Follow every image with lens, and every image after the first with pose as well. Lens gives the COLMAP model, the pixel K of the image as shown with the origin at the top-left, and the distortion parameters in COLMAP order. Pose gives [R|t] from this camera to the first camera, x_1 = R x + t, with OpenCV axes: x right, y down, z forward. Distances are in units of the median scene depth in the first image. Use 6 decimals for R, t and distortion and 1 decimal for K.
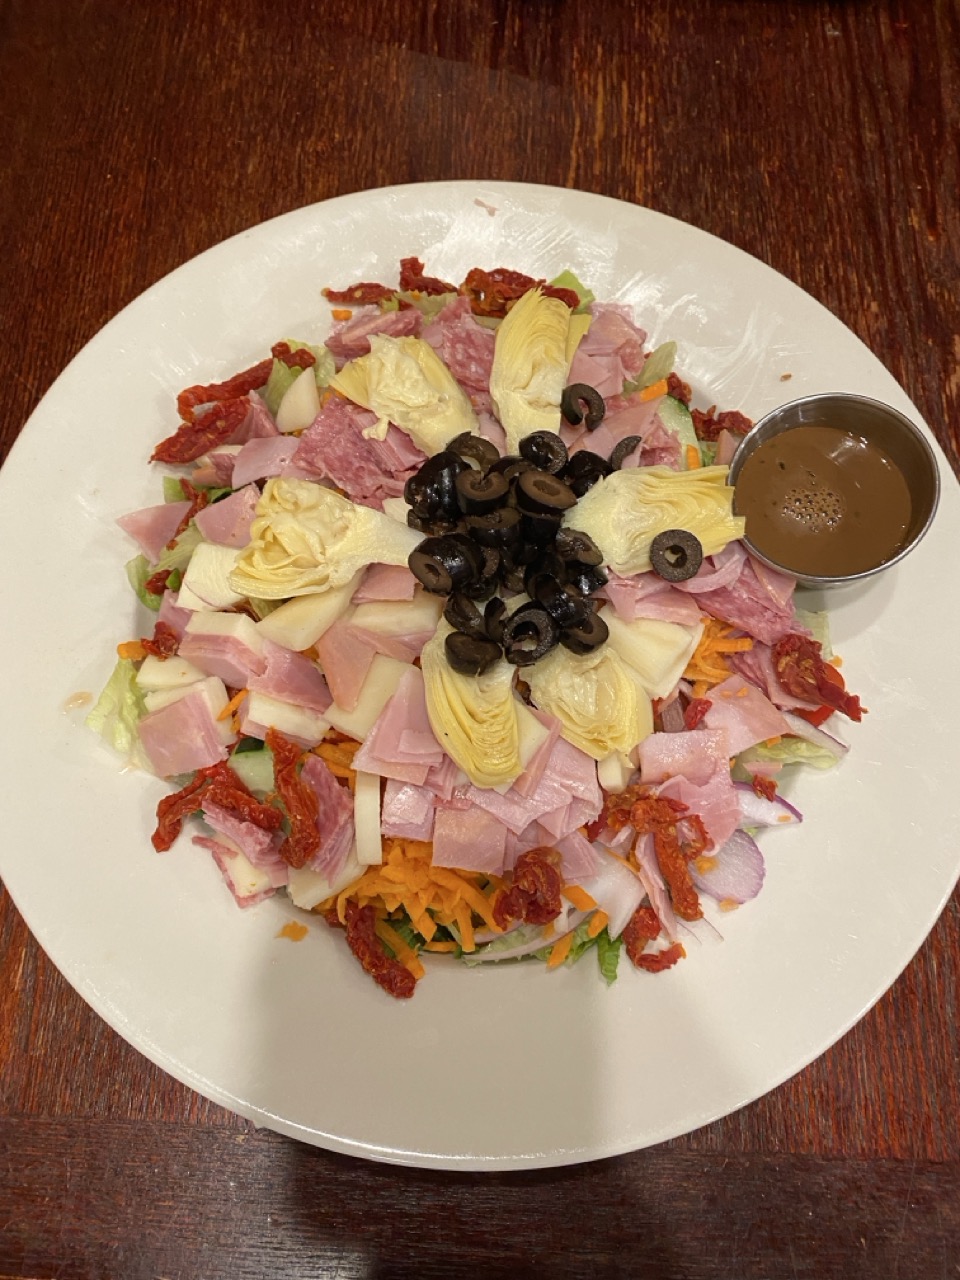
lens RADIAL K [[975.4, 0, 480.0], [0, 975.4, 640.0], [0, 0, 1]] dist [0.002768, -0.003281]
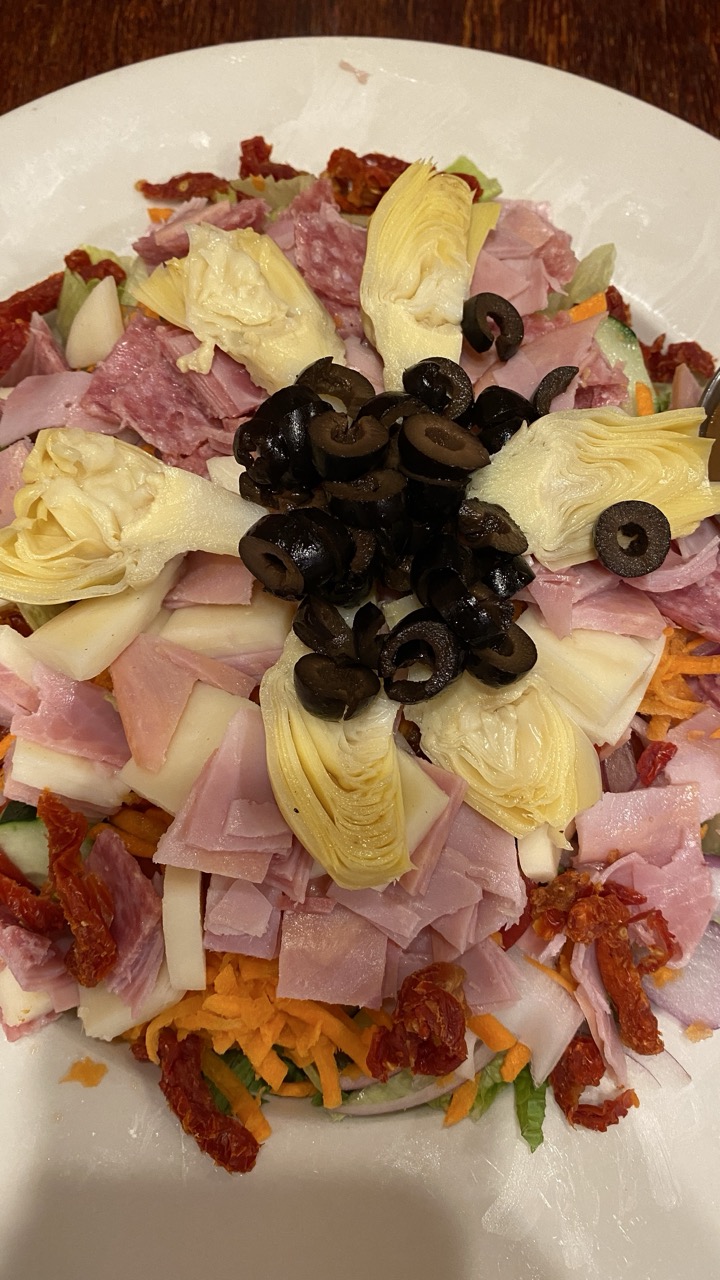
lens RADIAL K [[966.6, 0, 360.0], [0, 966.6, 640.0], [0, 0, 1]] dist [-0.007682, -0.005224]
pose [[0.999977, -0.004001, 0.005429, 0.005236], [0.003856, 0.999642, 0.026495, -0.033103], [-0.005533, -0.026473, 0.999634, 0.310526]]
